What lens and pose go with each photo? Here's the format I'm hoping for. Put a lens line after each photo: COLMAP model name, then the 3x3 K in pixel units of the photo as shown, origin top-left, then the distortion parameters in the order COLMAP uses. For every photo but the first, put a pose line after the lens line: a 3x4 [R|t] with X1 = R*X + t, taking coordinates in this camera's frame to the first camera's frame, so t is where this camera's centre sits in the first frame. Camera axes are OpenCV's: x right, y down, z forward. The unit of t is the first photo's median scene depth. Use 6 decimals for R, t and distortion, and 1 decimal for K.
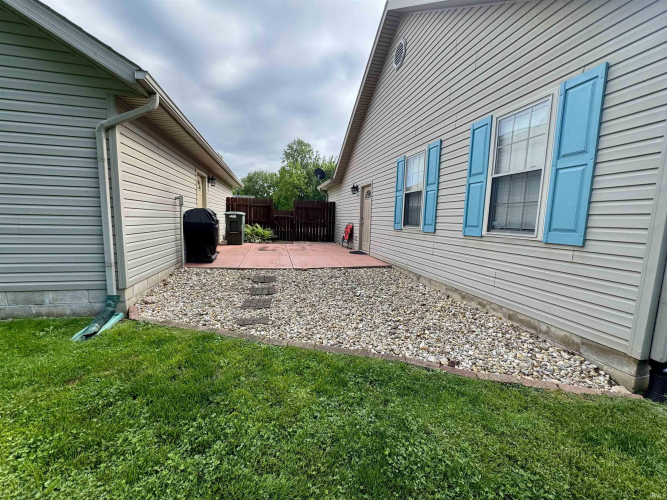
lens RADIAL K [[268.3, 0, 335.0], [0, 268.3, 247.3], [0, 0, 1]] dist [-0.006864, 0.001219]
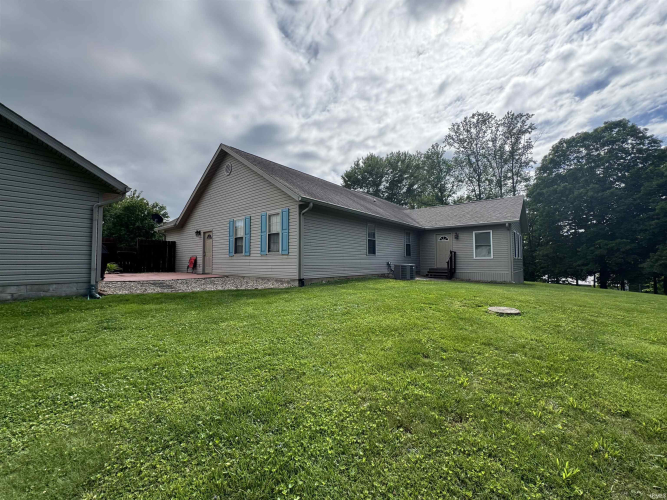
lens RADIAL K [[268.3, 0, 332.8], [0, 268.3, 246.1], [0, 0, 1]] dist [-0.006864, 0.001219]
pose [[0.802522, 0.007467, 0.596576, -0.331808], [0.085410, 0.988185, -0.127263, 0.171539], [-0.590477, 0.153085, 0.792403, -0.970653]]
